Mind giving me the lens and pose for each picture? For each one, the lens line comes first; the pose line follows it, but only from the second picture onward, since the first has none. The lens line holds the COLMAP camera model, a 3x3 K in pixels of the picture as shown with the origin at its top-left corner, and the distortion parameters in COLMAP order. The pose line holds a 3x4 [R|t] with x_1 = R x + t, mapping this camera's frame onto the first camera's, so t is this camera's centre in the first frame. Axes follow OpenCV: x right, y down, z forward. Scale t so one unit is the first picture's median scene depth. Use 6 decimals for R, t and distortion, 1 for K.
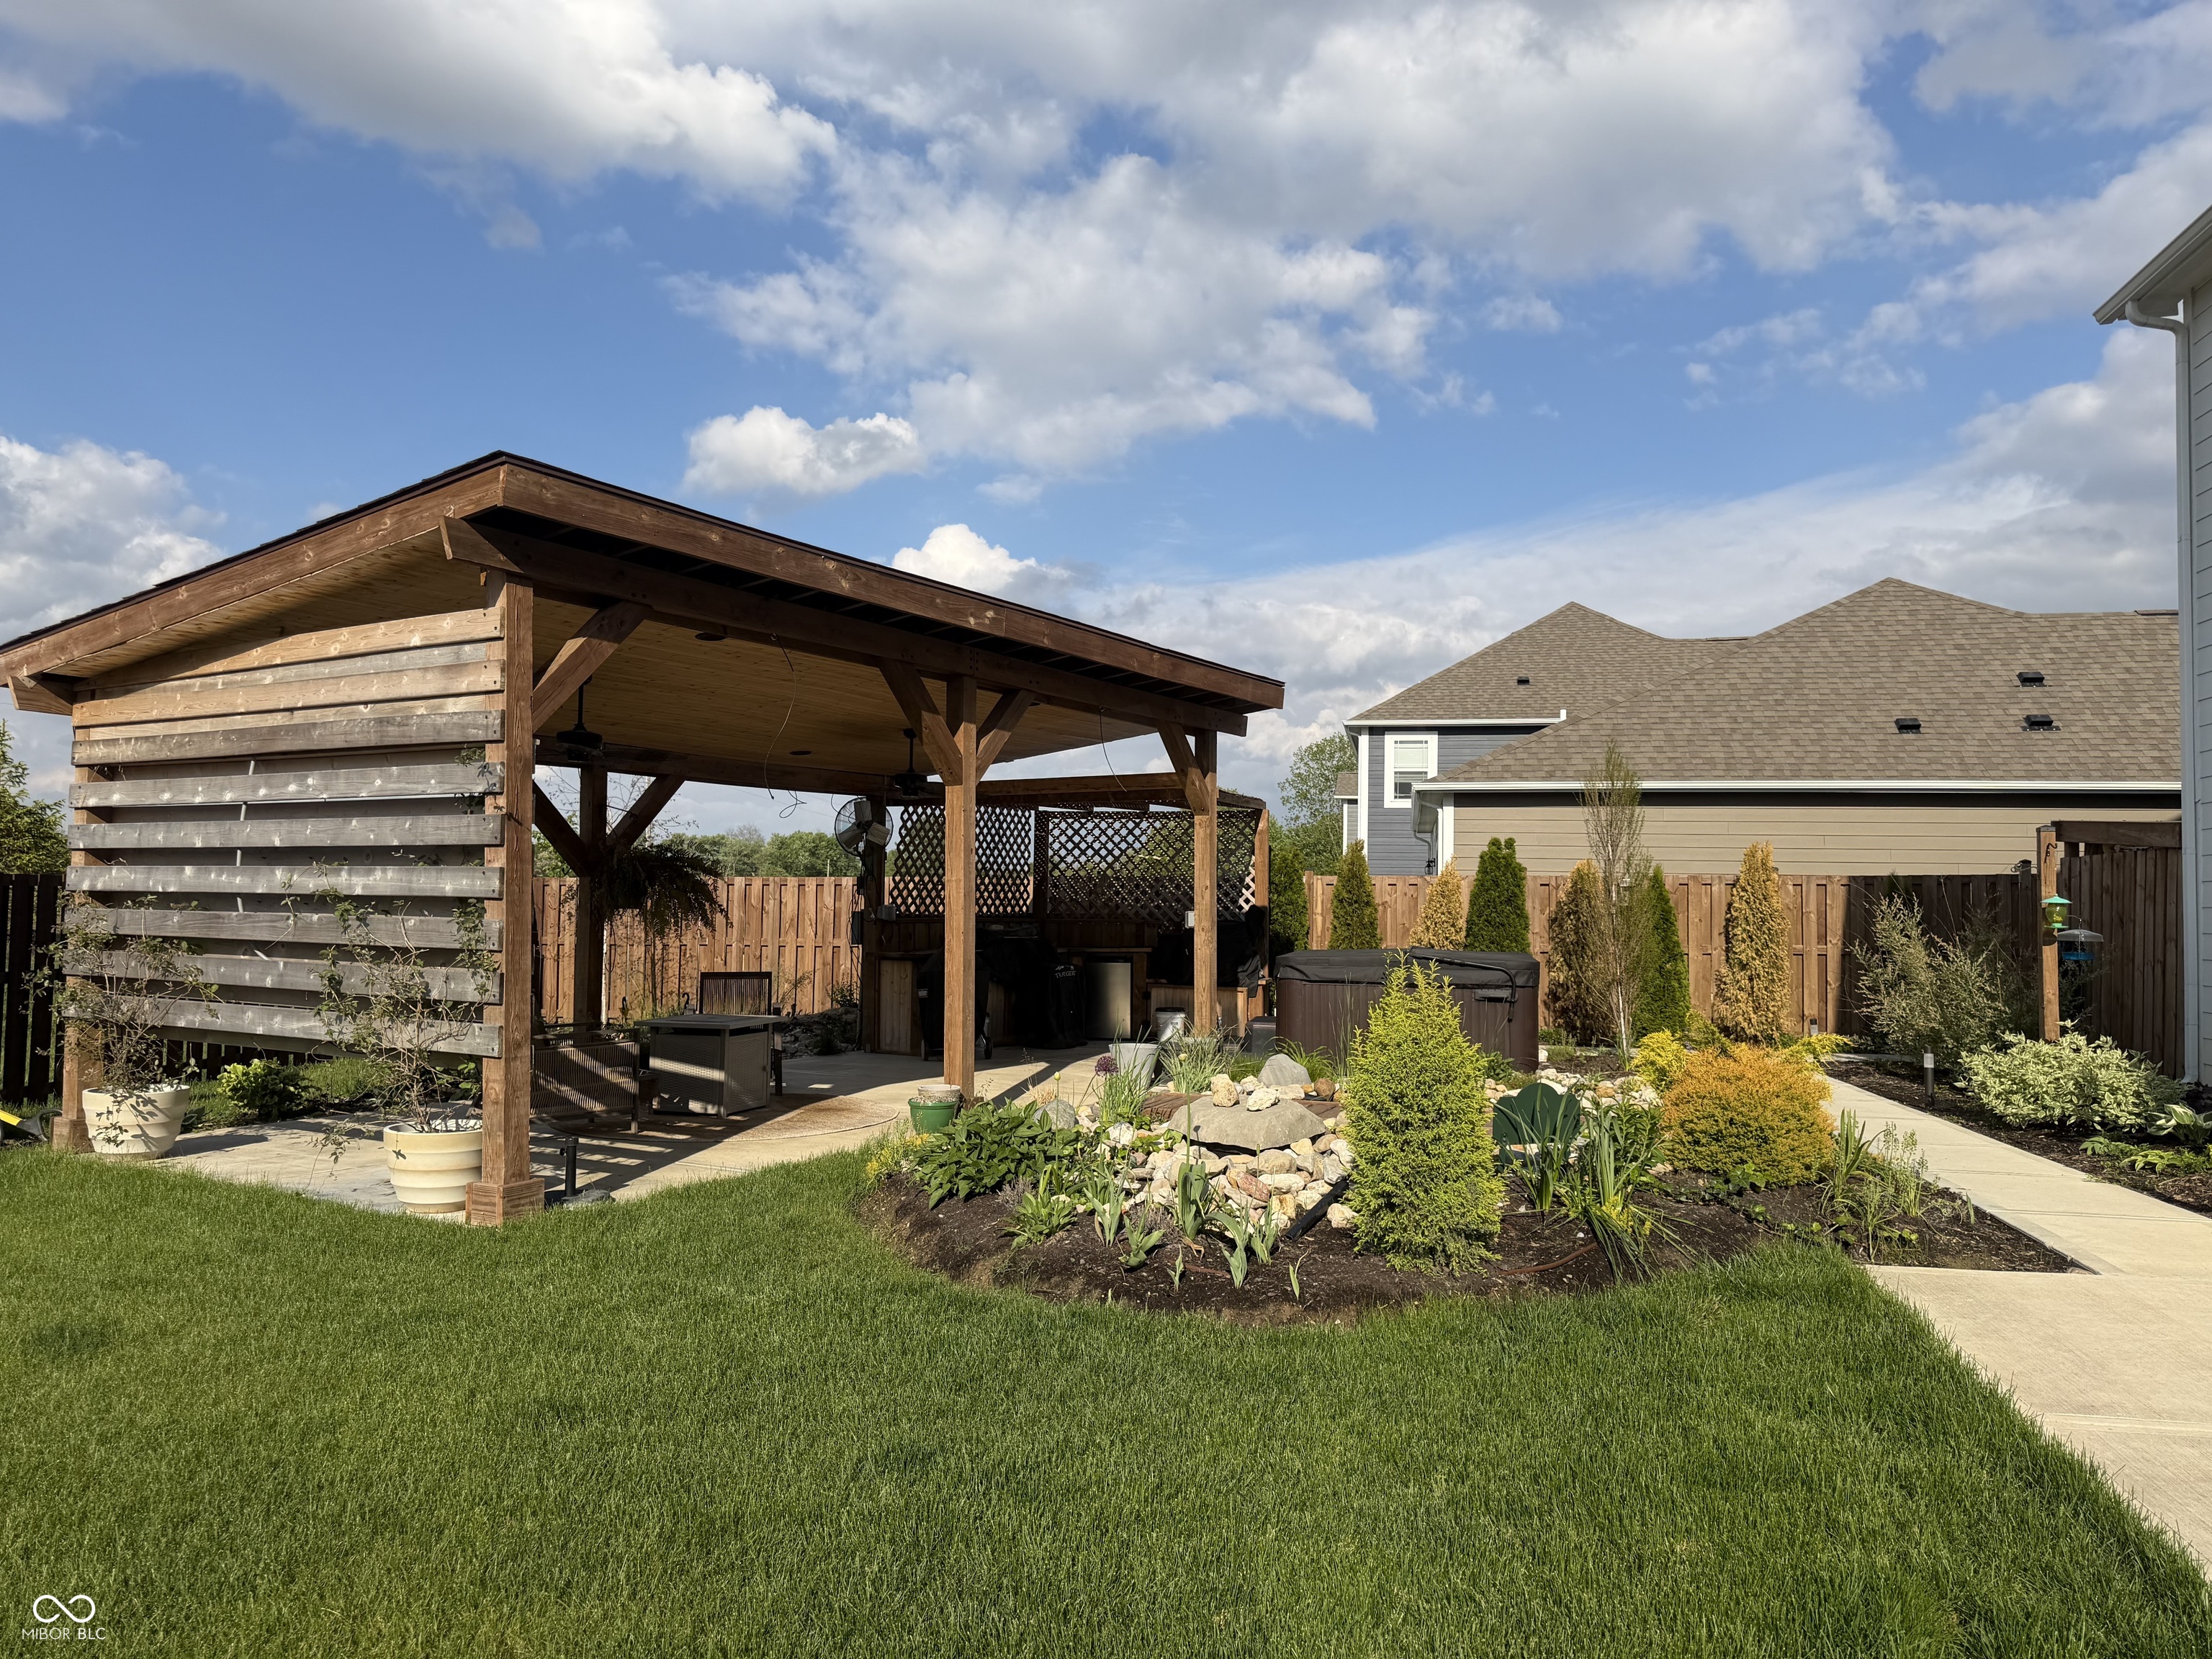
lens RADIAL K [[1560.0, 0, 1093.5], [0, 1560.0, 788.0], [0, 0, 1]] dist [0.049265, -0.059669]
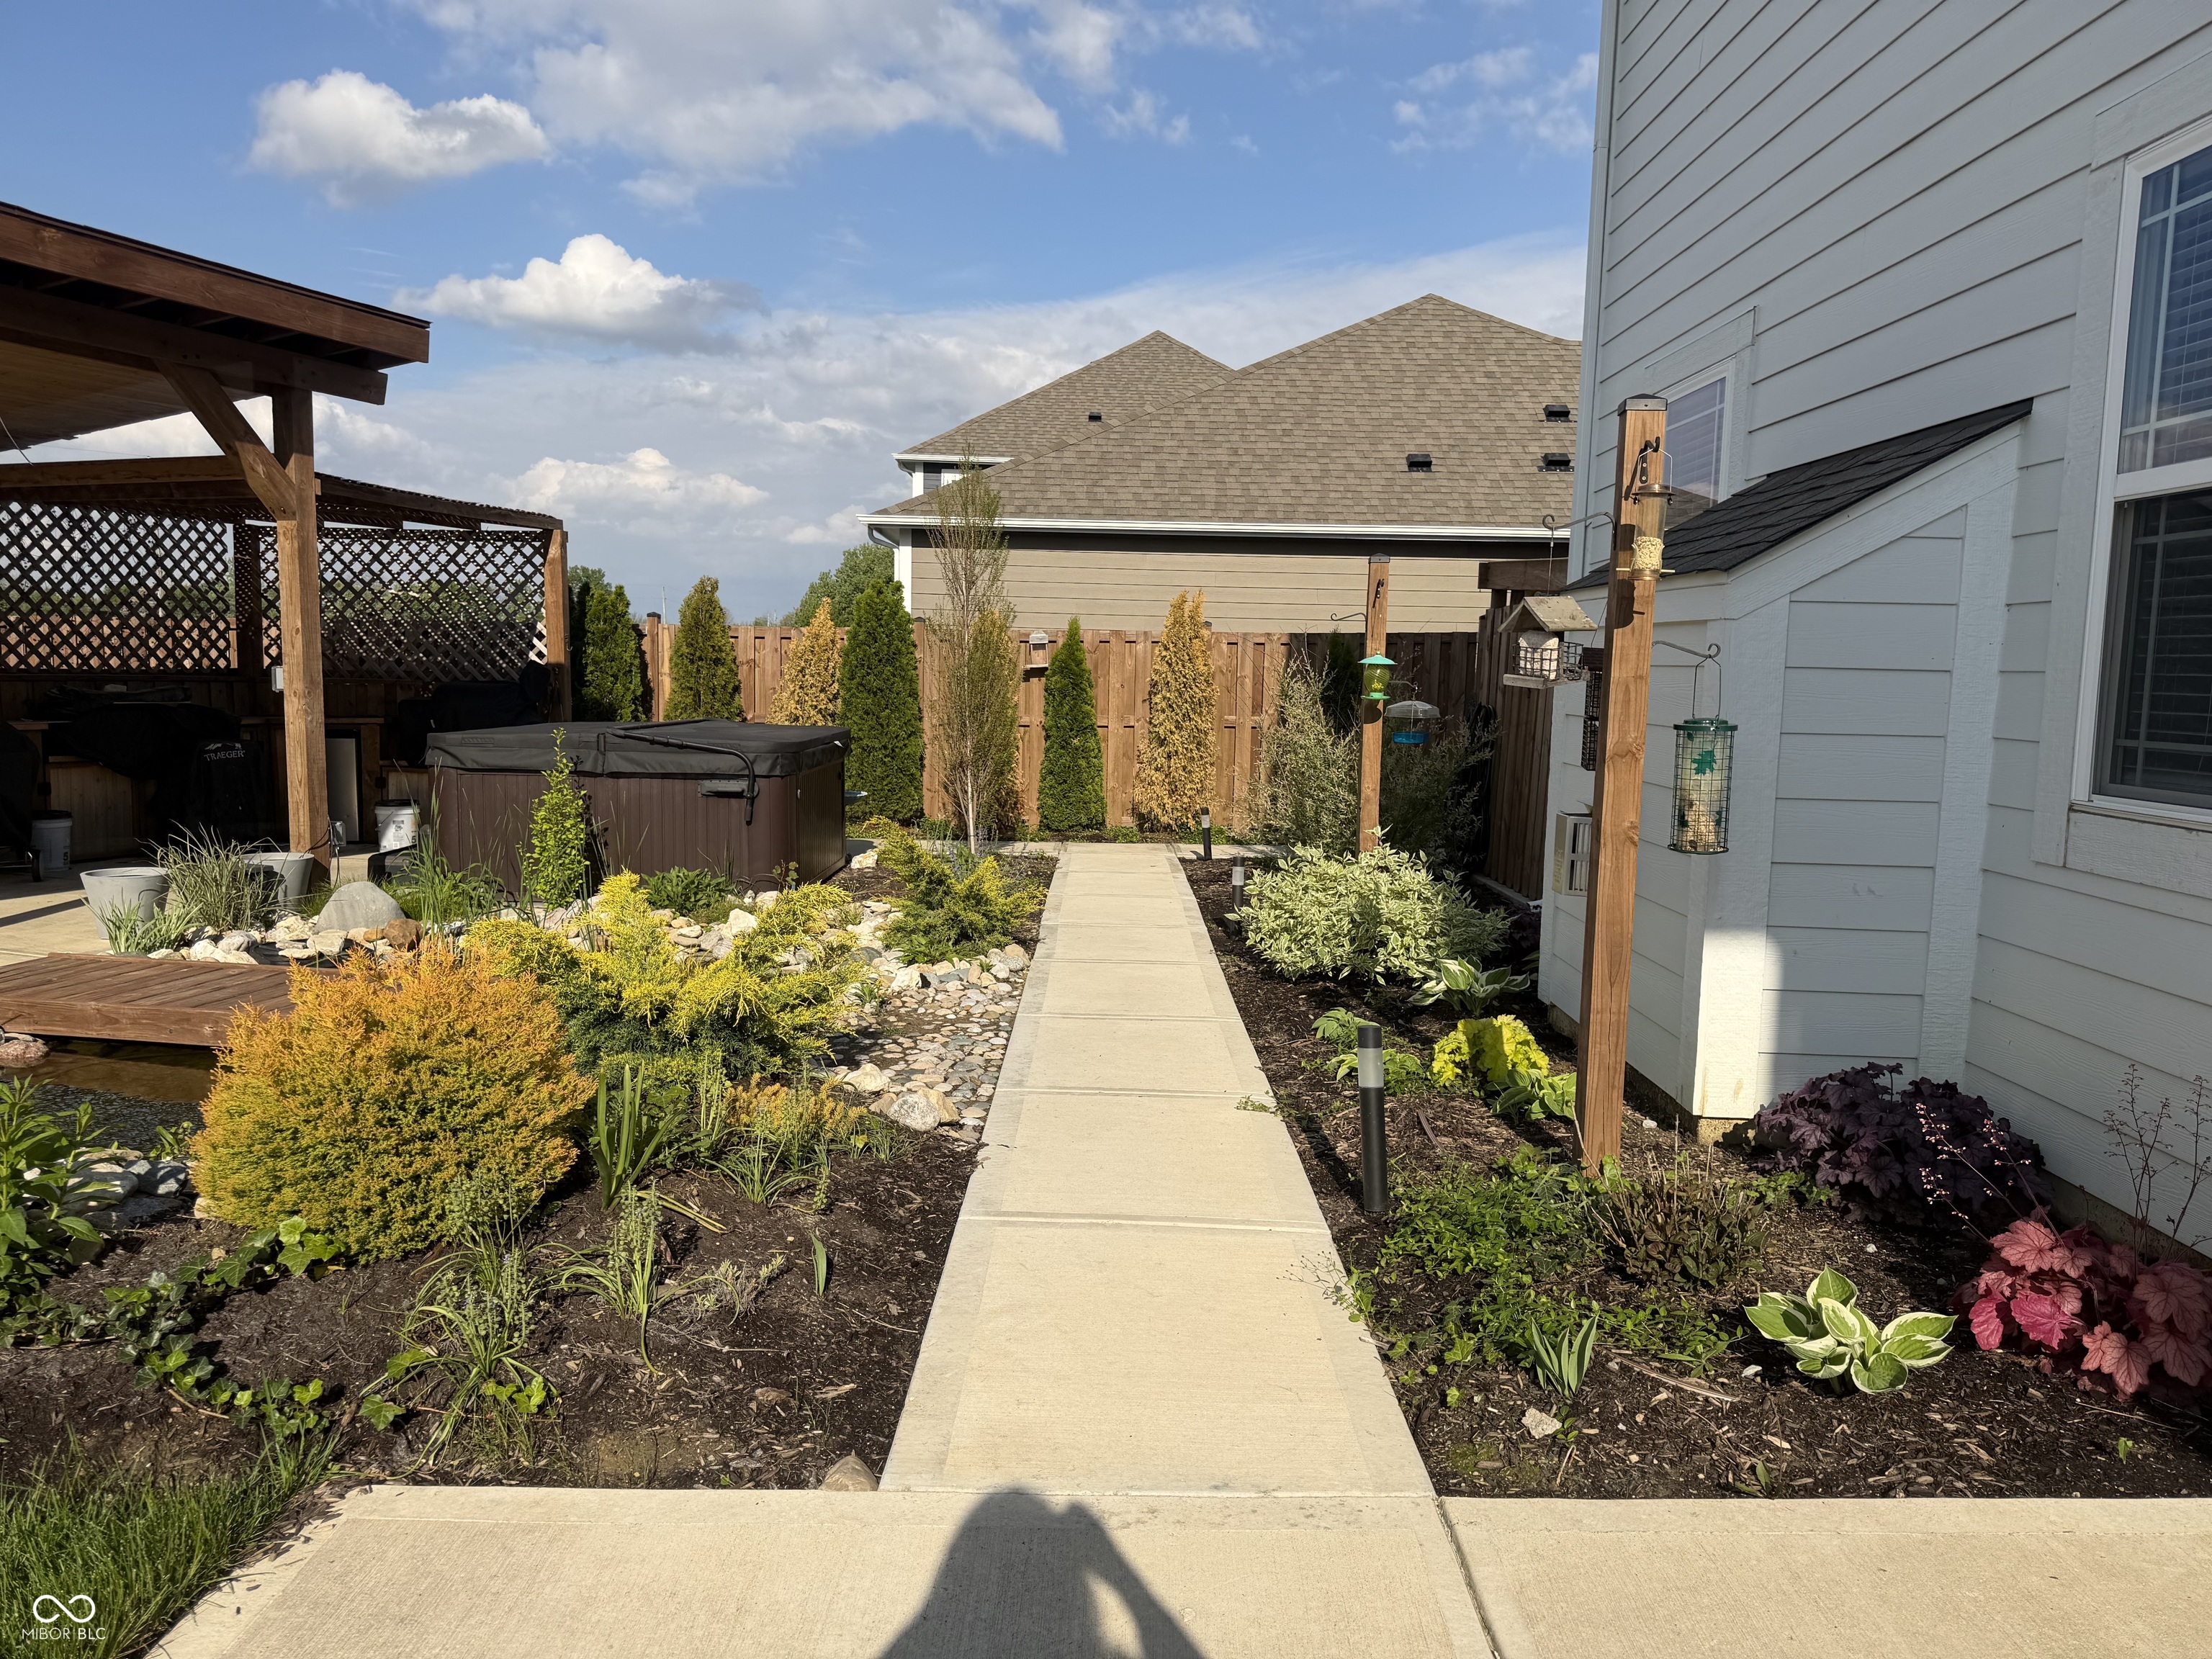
lens RADIAL K [[1560.0, 0, 1120.6], [0, 1560.0, 848.0], [0, 0, 1]] dist [0.049265, -0.059669]
pose [[0.976999, -0.014332, 0.212763, 0.205903], [-0.026157, 0.982150, 0.186272, 0.015261], [-0.211634, -0.187553, 0.959184, 0.197394]]
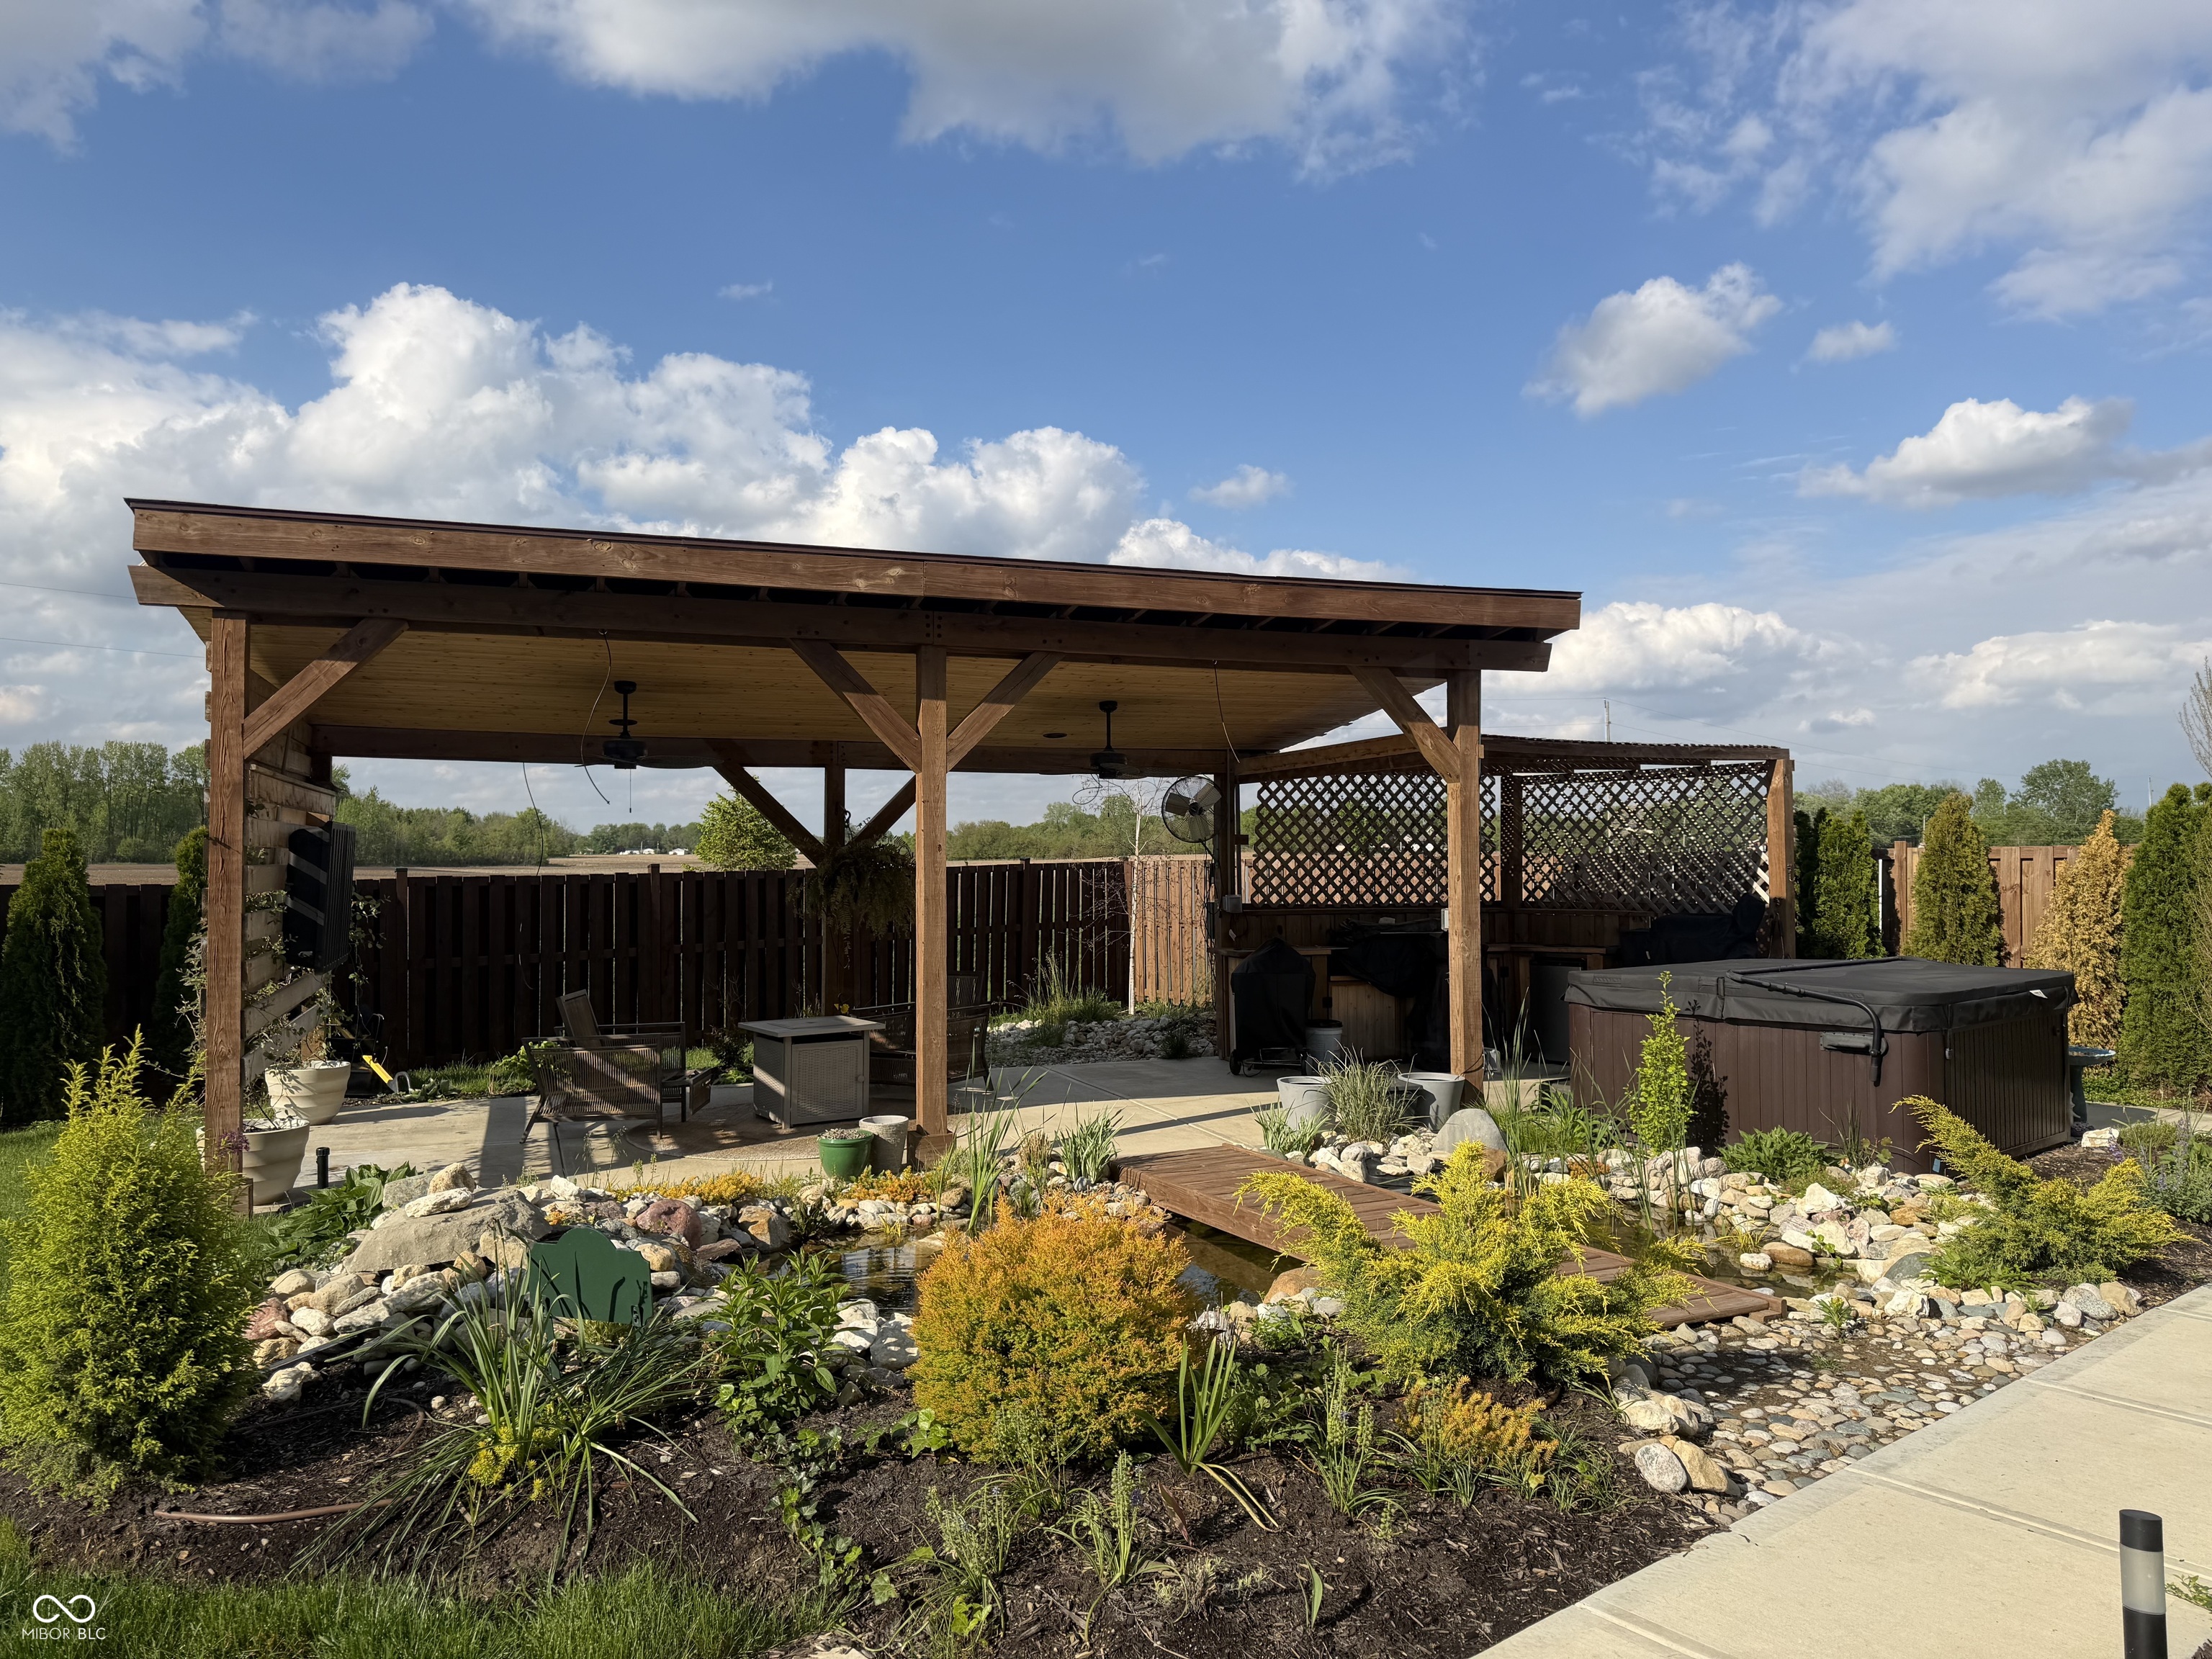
lens RADIAL K [[1560.0, 0, 1097.3], [0, 1560.0, 817.3], [0, 0, 1]] dist [0.049265, -0.059669]
pose [[0.785419, -0.030451, -0.618215, 0.306687], [0.057185, 0.998087, 0.023490, 0.004578], [0.616317, -0.053802, 0.785658, 0.222851]]
